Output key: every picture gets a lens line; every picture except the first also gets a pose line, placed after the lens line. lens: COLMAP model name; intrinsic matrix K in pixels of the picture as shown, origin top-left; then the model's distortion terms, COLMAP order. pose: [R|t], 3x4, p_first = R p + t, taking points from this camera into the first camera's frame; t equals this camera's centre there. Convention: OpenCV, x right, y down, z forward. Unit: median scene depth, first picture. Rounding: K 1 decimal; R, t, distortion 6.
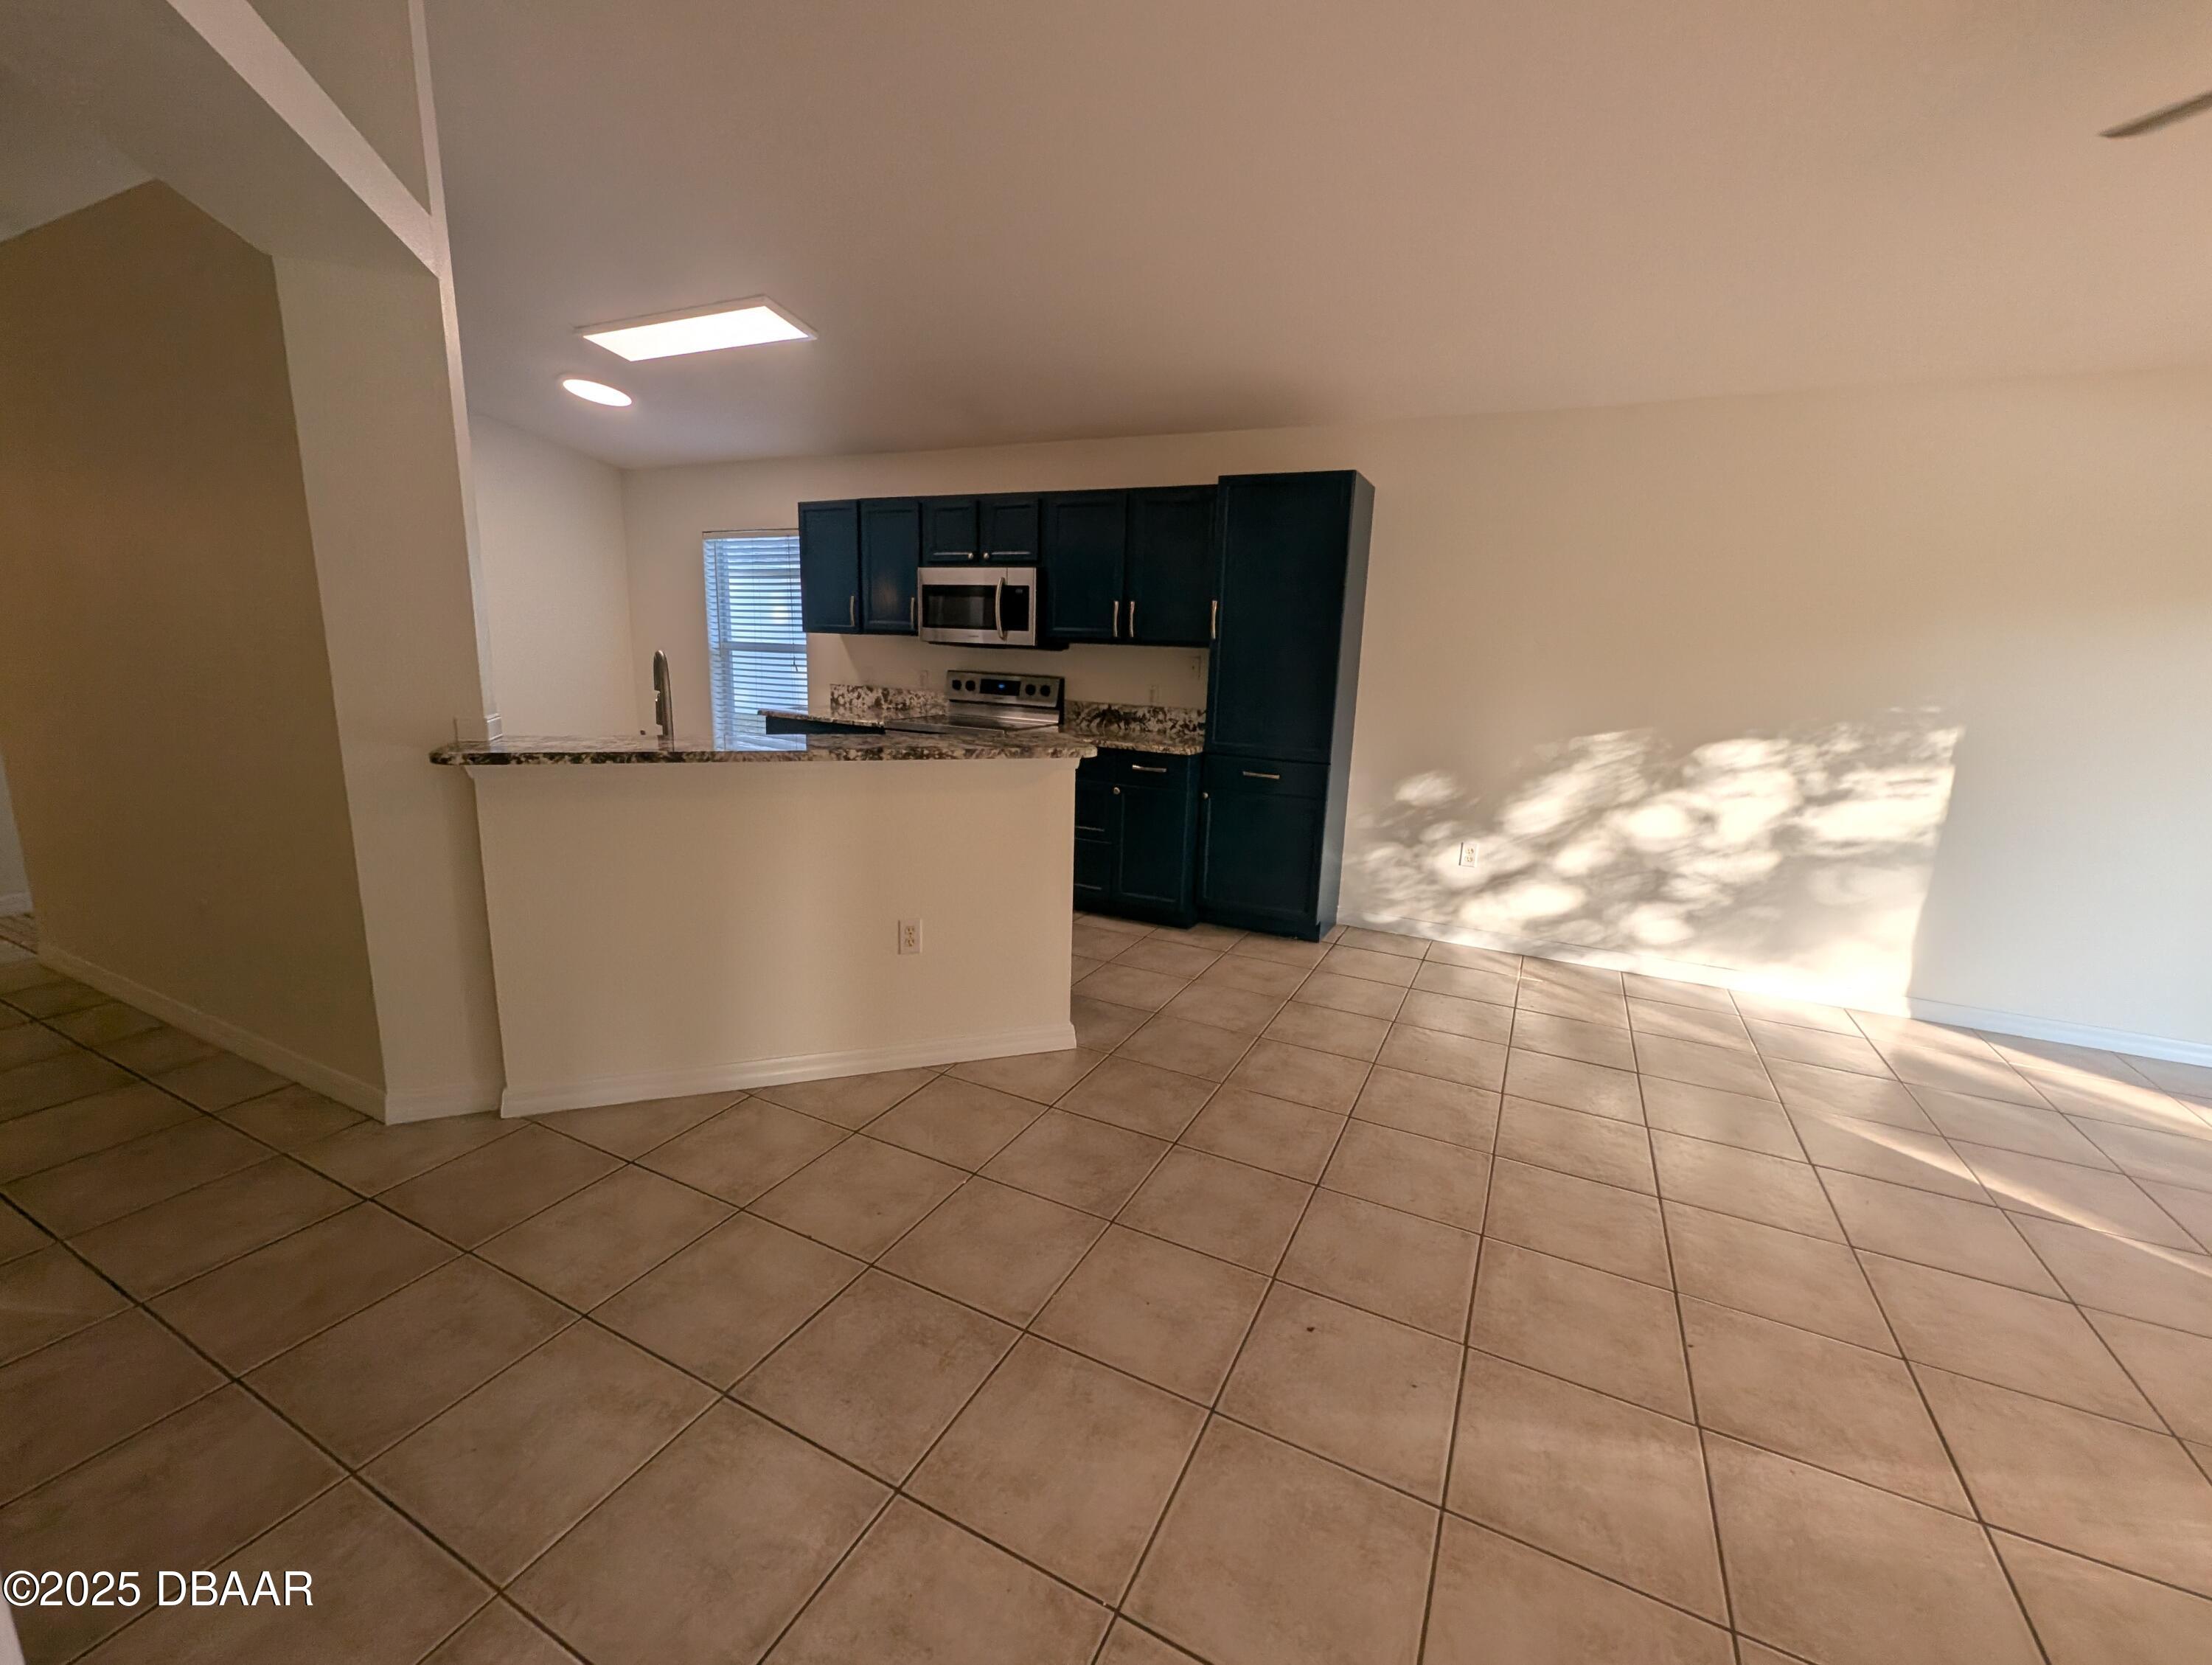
lens RADIAL K [[913.0, 0, 1101.9], [0, 913.0, 824.3], [0, 0, 1]] dist [0.003692, -0.002326]
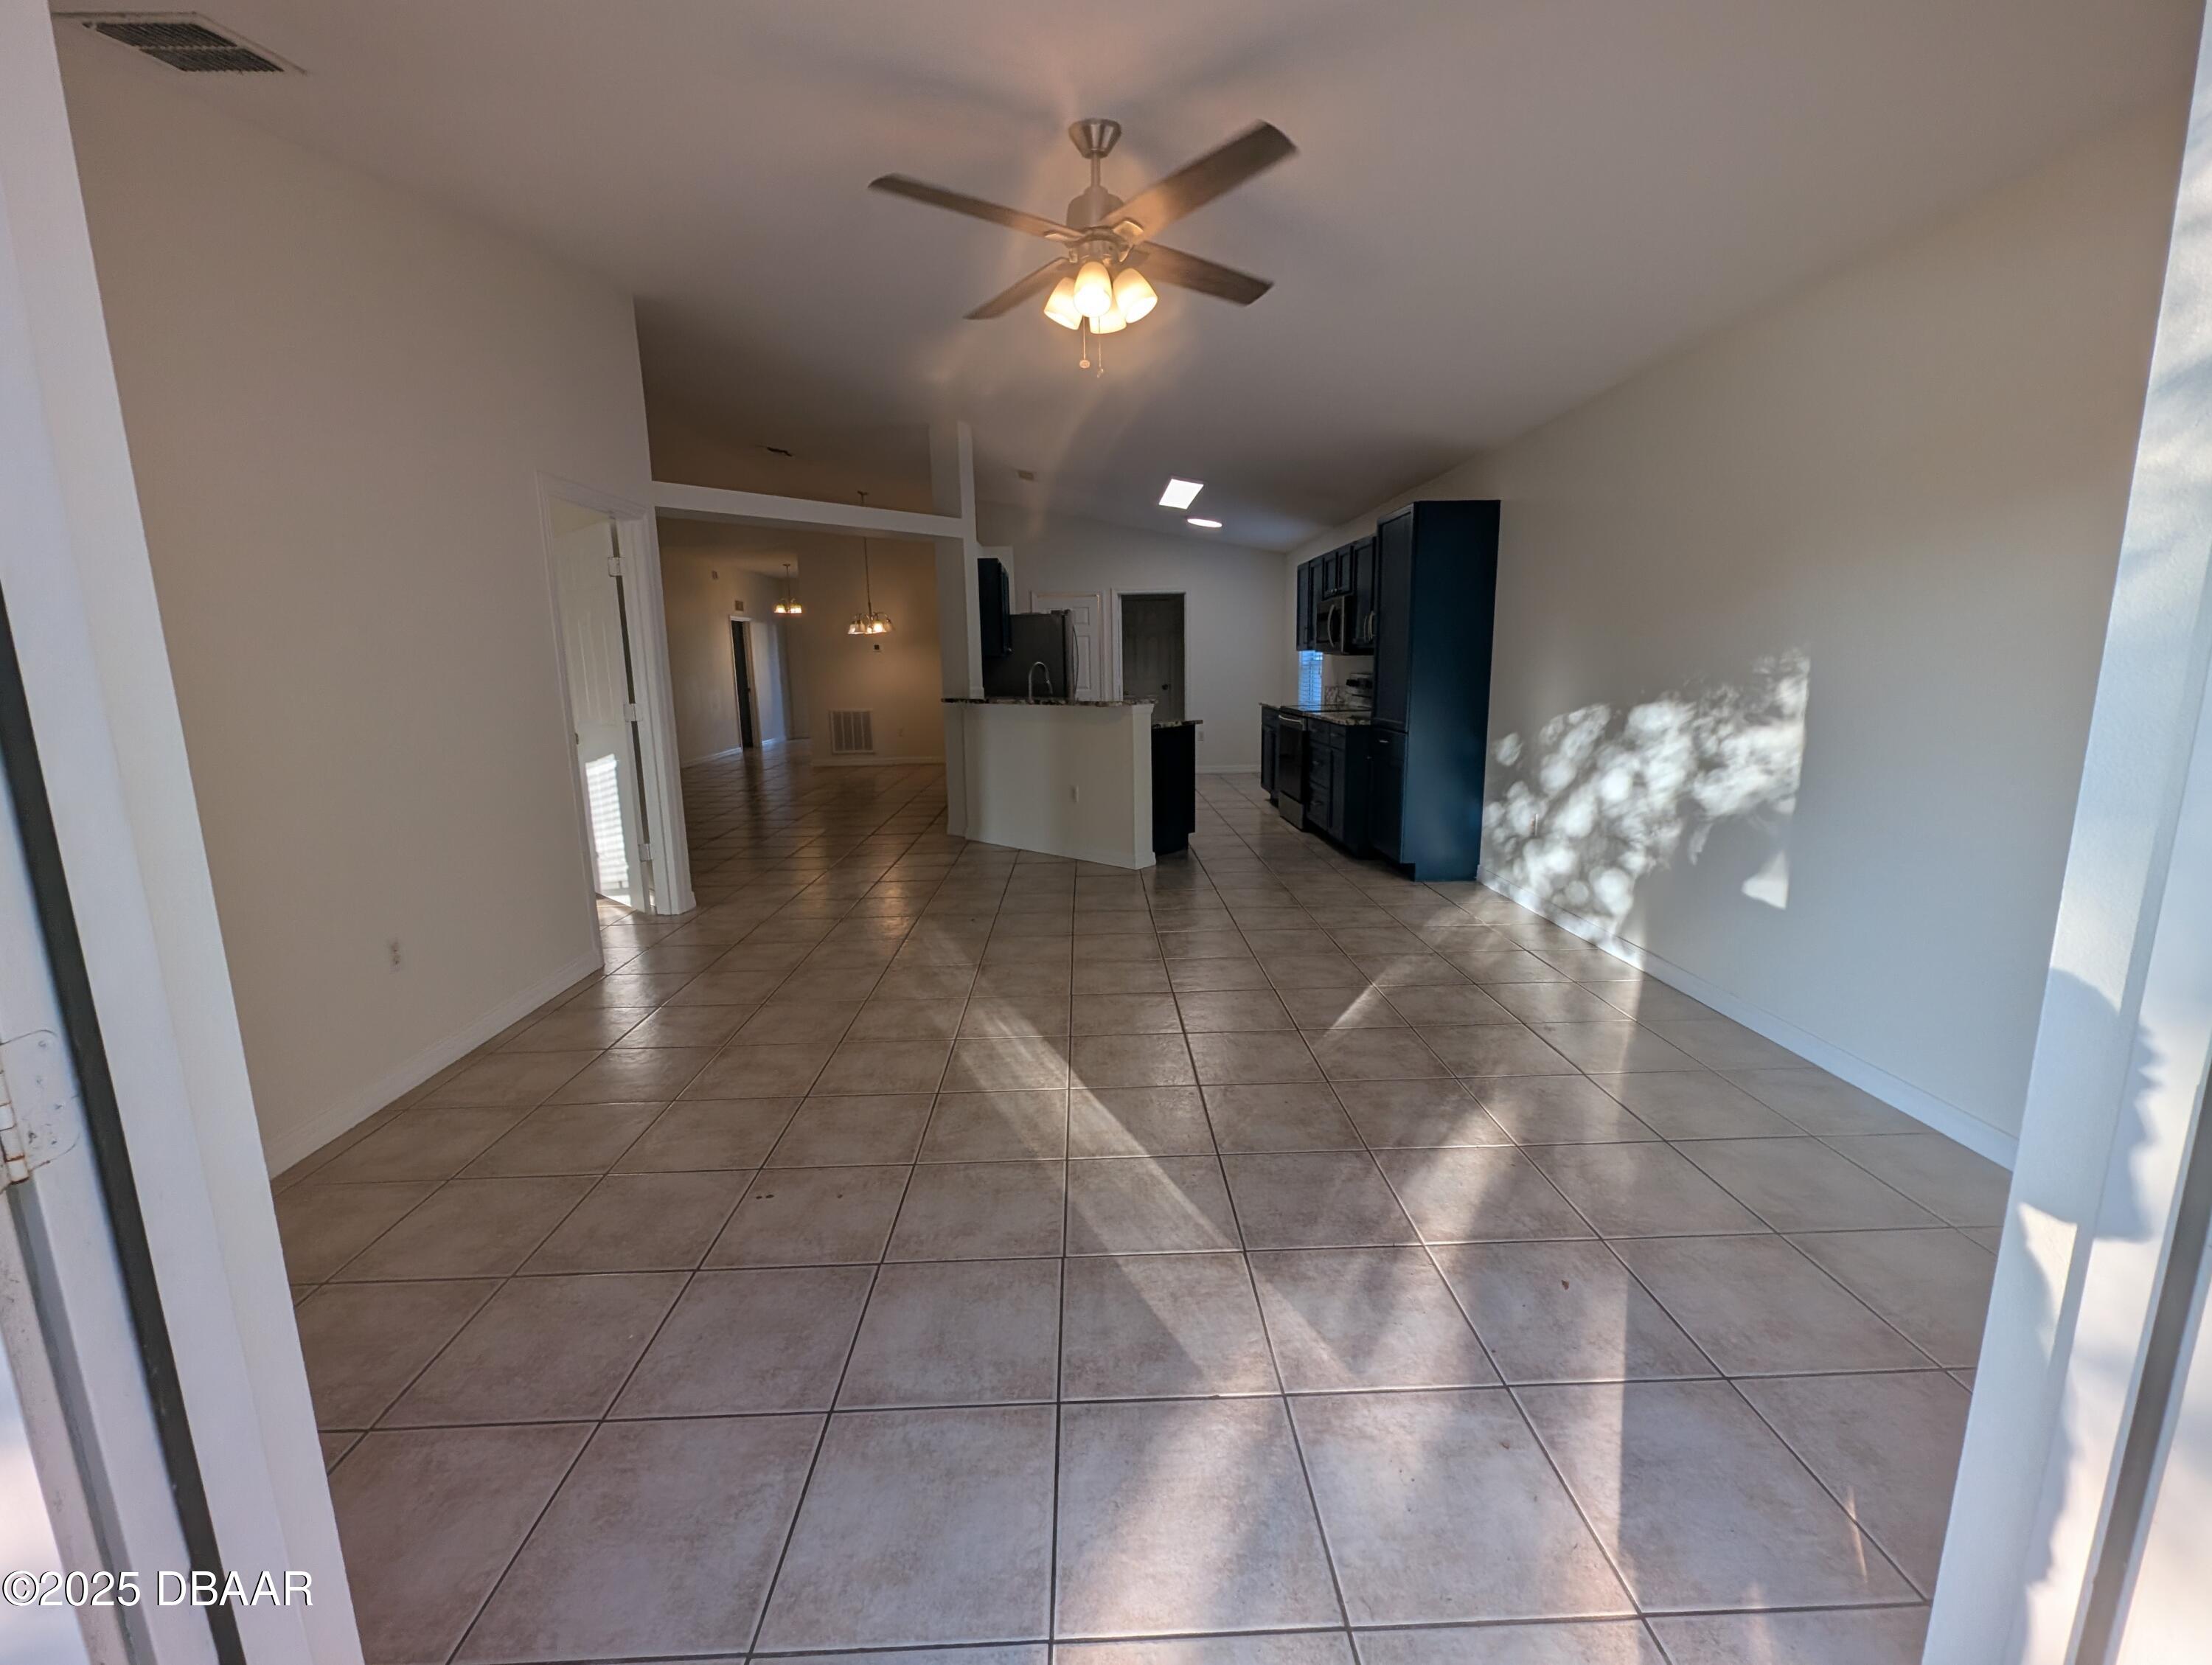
lens RADIAL K [[913.0, 0, 1107.9], [0, 913.0, 807.7], [0, 0, 1]] dist [0.003692, -0.002326]
pose [[0.472556, 0.092268, -0.876457, 1.378181], [-0.131191, 0.990789, 0.033571, 0.065359], [0.871481, 0.099119, 0.480308, 0.055789]]
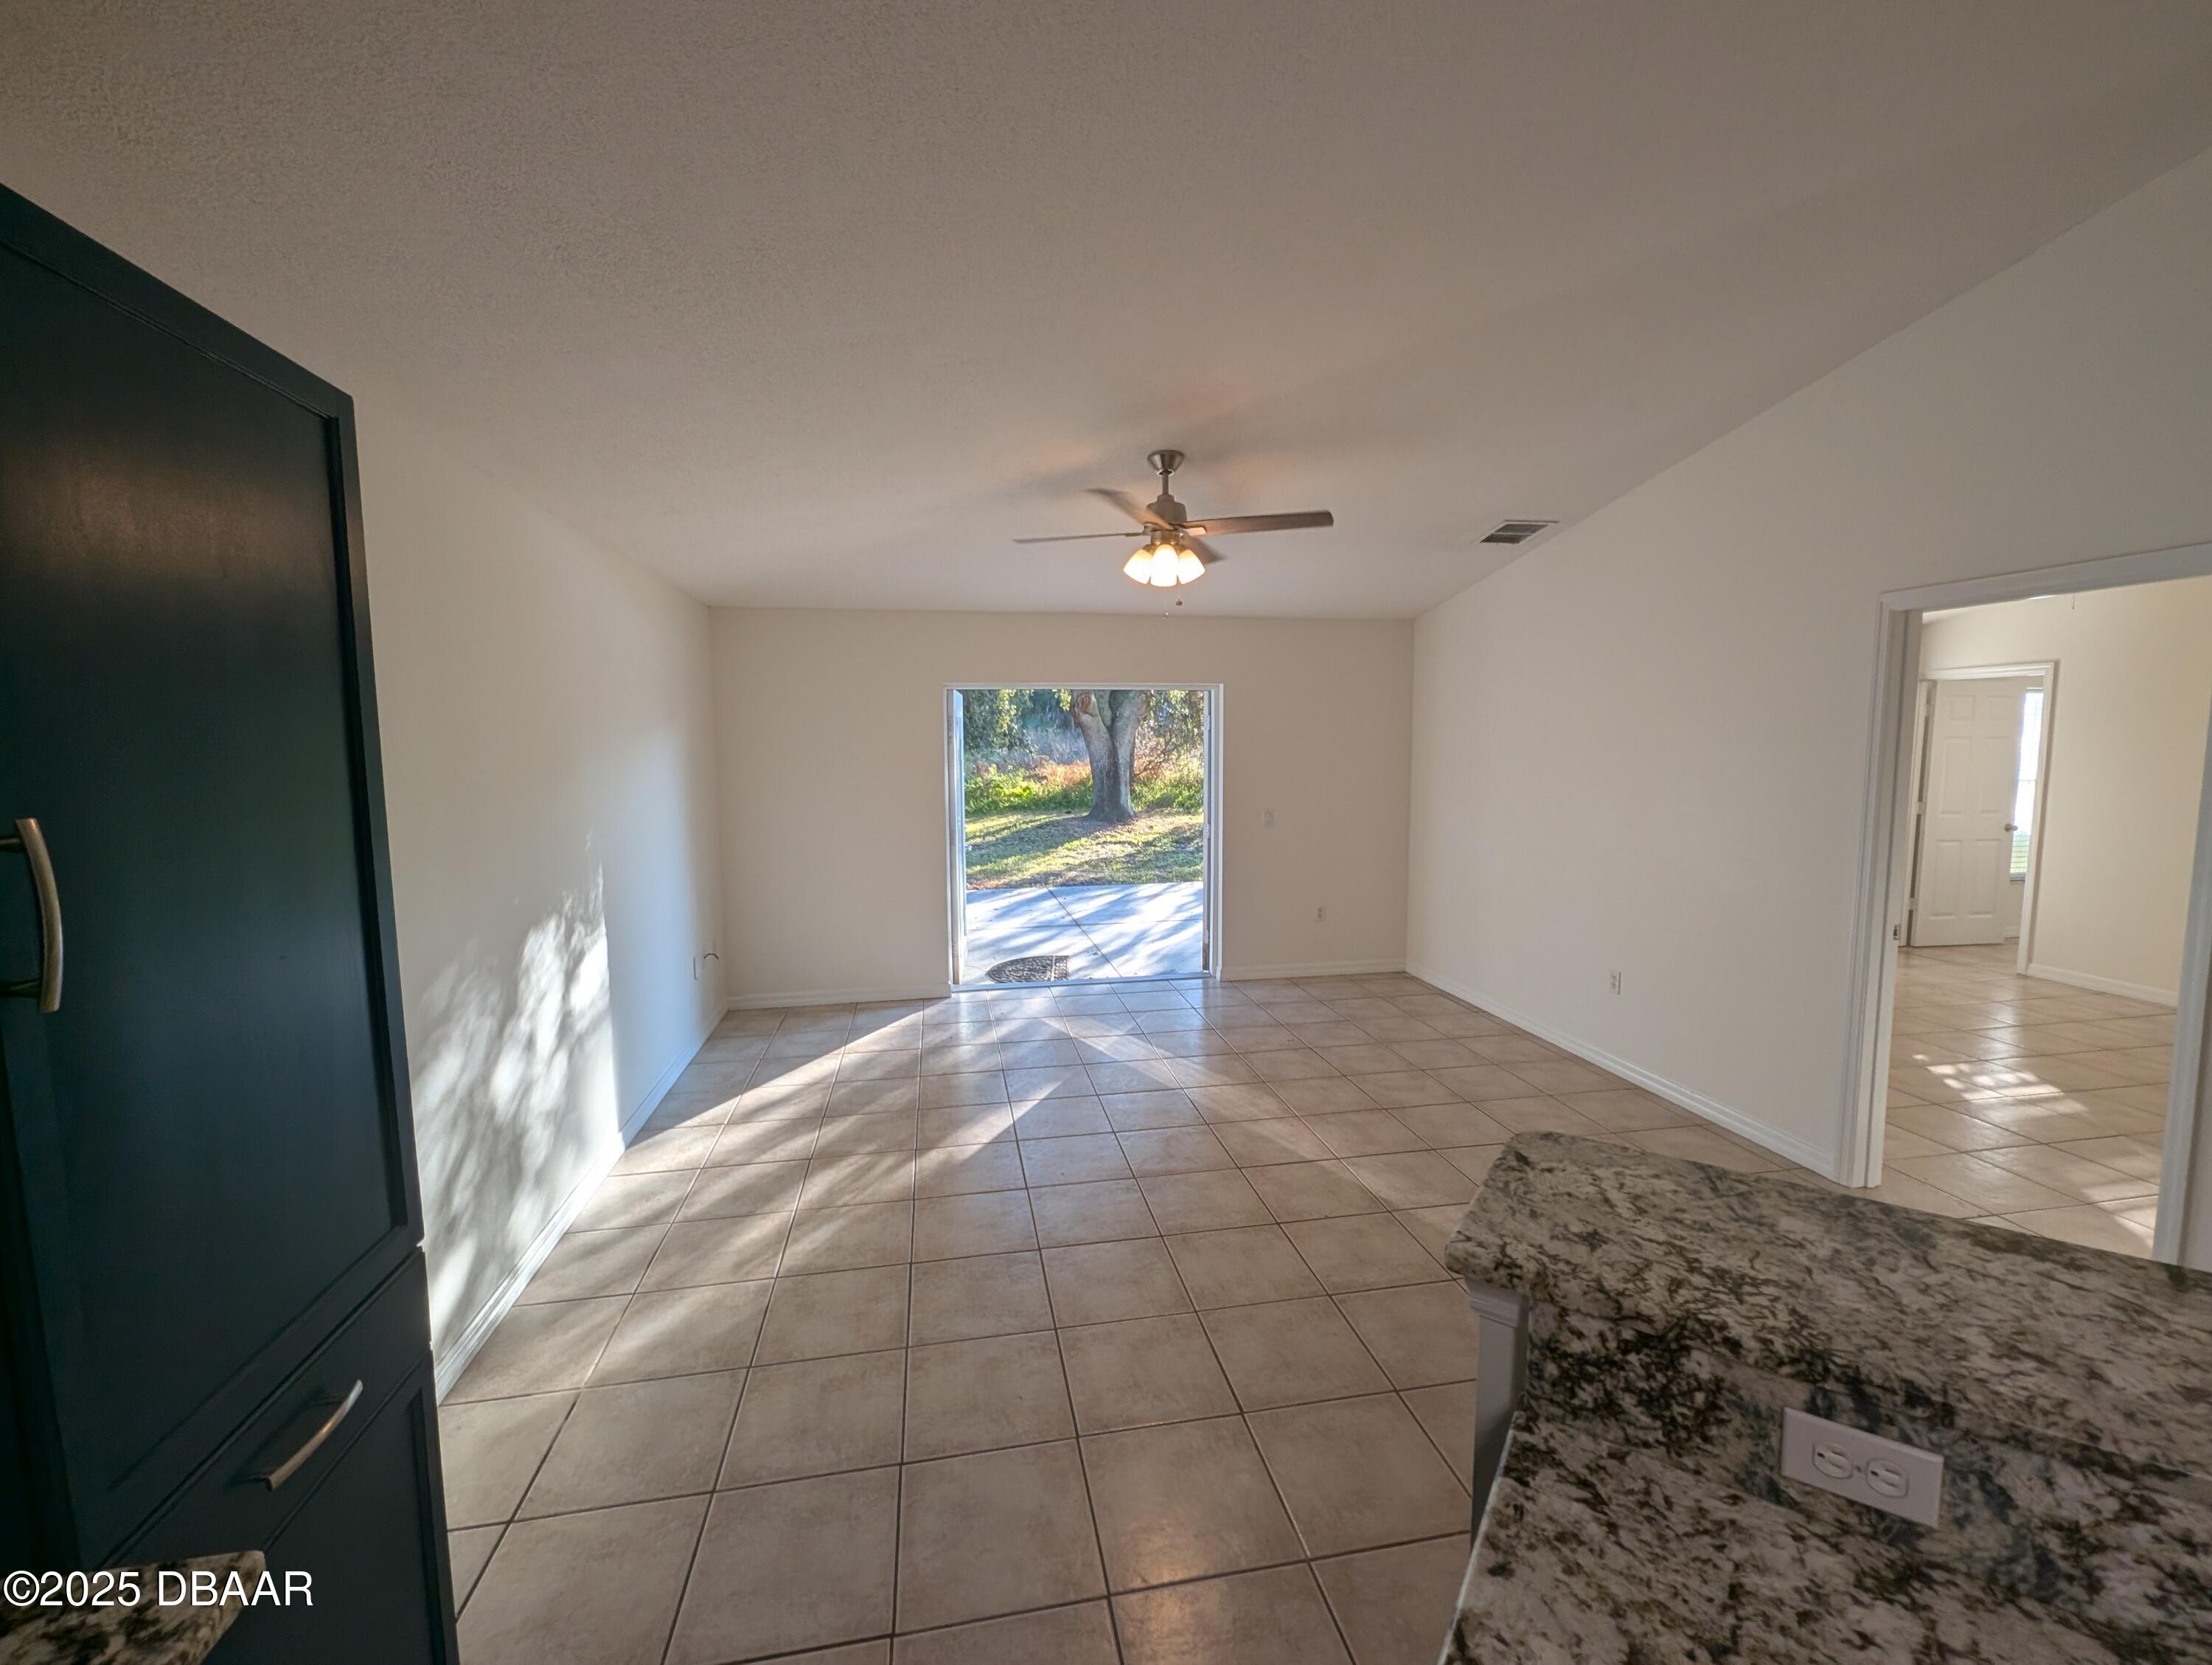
lens RADIAL K [[913.0, 0, 1104.6], [0, 913.0, 822.4], [0, 0, 1]] dist [0.003692, -0.002326]
pose [[-0.603607, -0.105619, 0.790255, -0.186540], [0.144805, 0.960178, 0.238934, -0.307393], [-0.784022, 0.258655, -0.564276, 1.118215]]
